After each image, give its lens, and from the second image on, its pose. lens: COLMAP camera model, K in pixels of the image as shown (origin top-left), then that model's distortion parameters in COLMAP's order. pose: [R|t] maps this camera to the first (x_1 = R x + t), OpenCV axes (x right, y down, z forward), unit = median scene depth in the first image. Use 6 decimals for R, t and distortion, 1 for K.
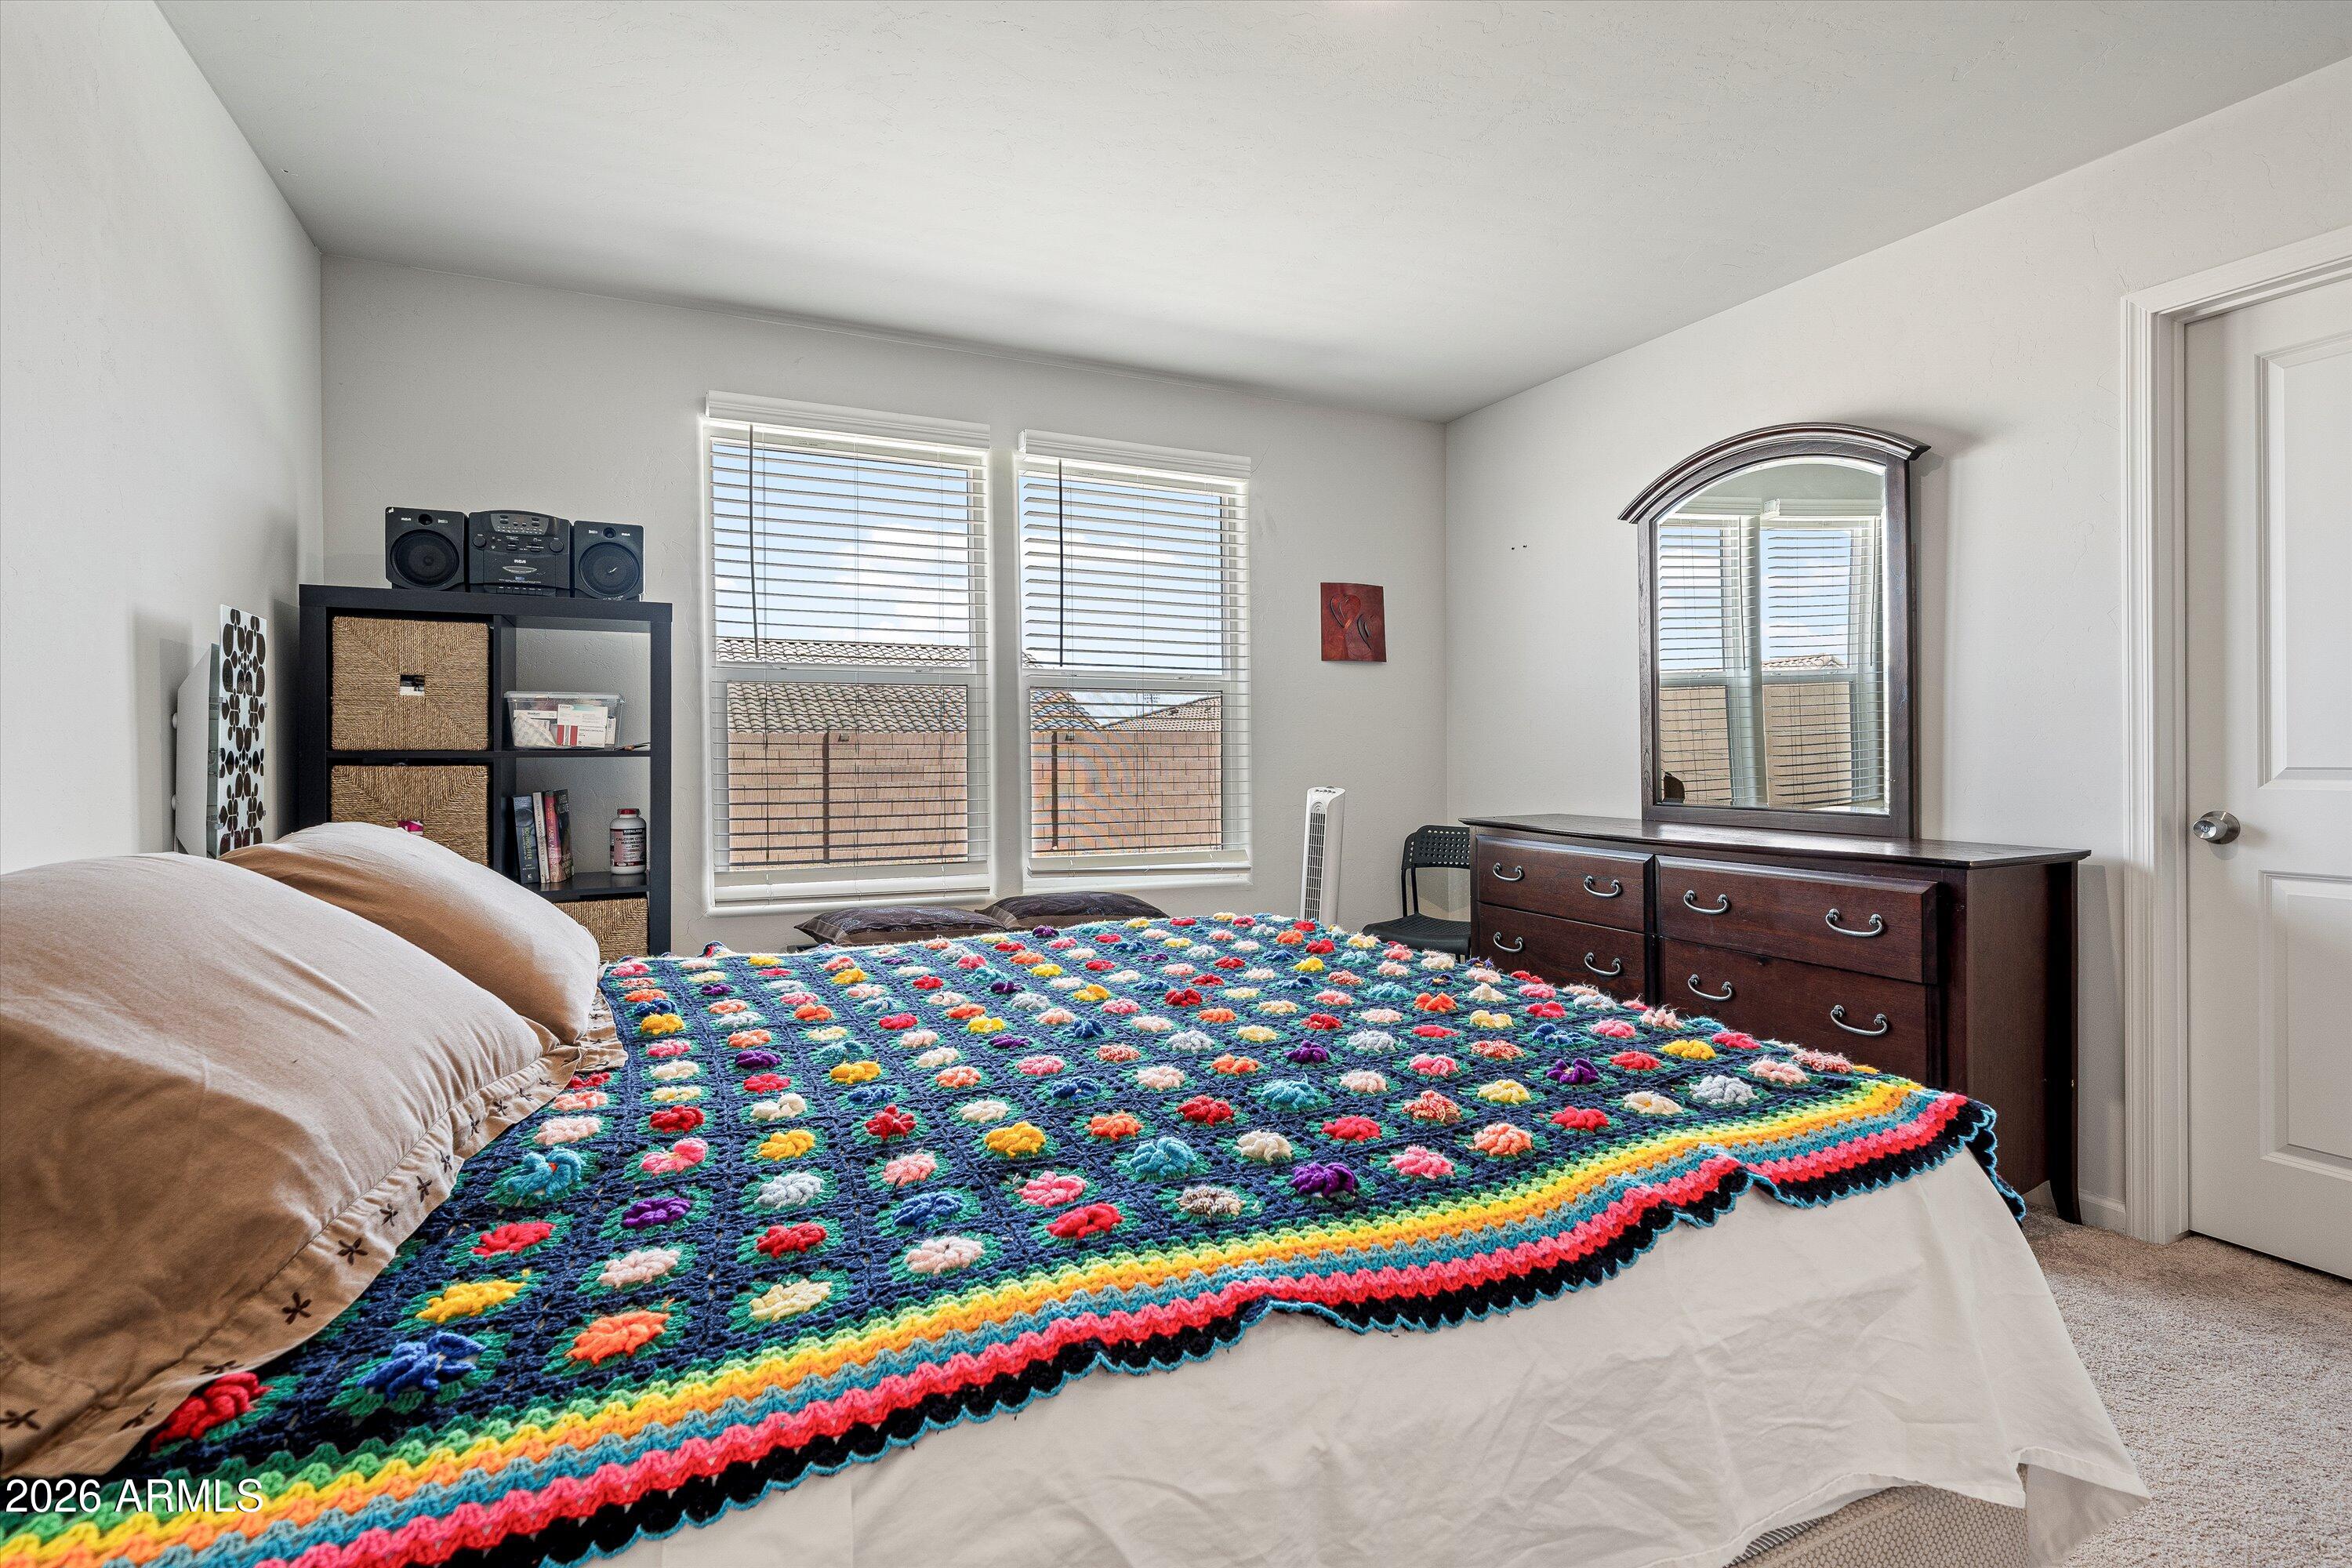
lens RADIAL K [[1171.1, 0, 1170.7], [0, 1171.1, 767.0], [0, 0, 1]] dist [-0.001252, -0.000376]
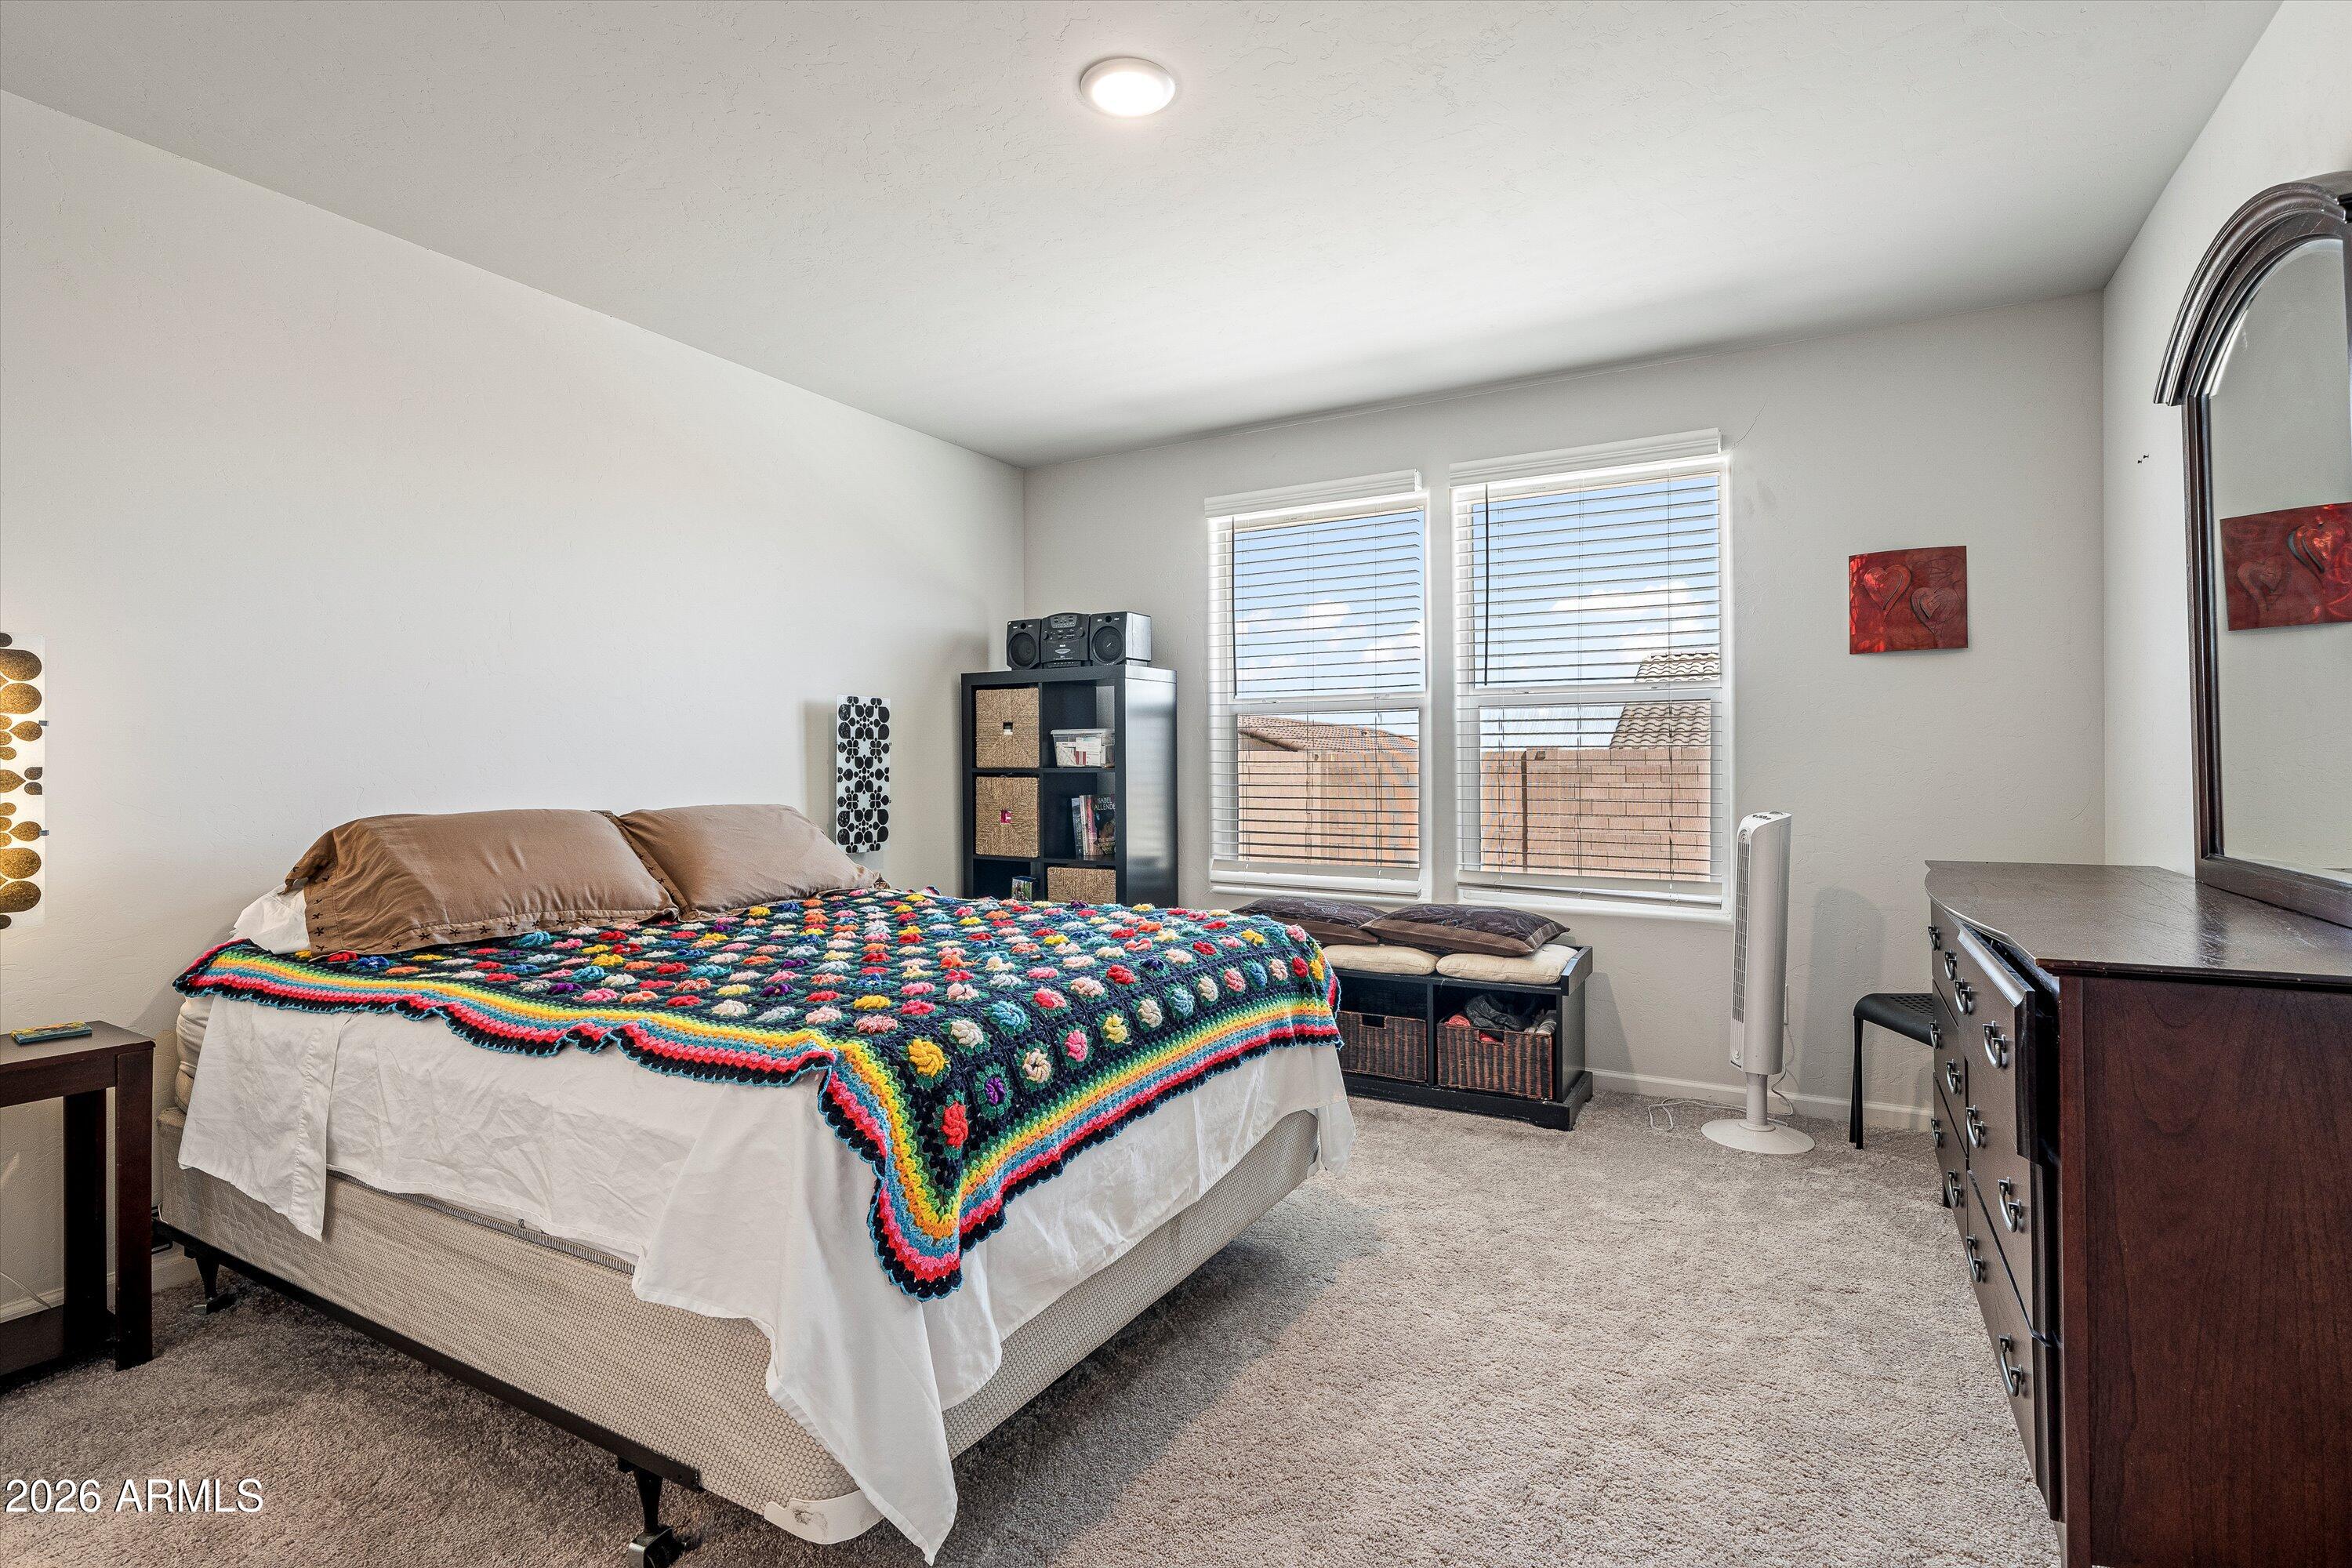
lens RADIAL K [[1171.1, 0, 1170.7], [0, 1171.1, 767.0], [0, 0, 1]] dist [-0.001252, -0.000376]
pose [[0.547666, 0.001458, -0.836696, 0.815468], [-0.010333, 0.999934, -0.005022, -0.009165], [0.836633, 0.011396, 0.547645, 0.273361]]
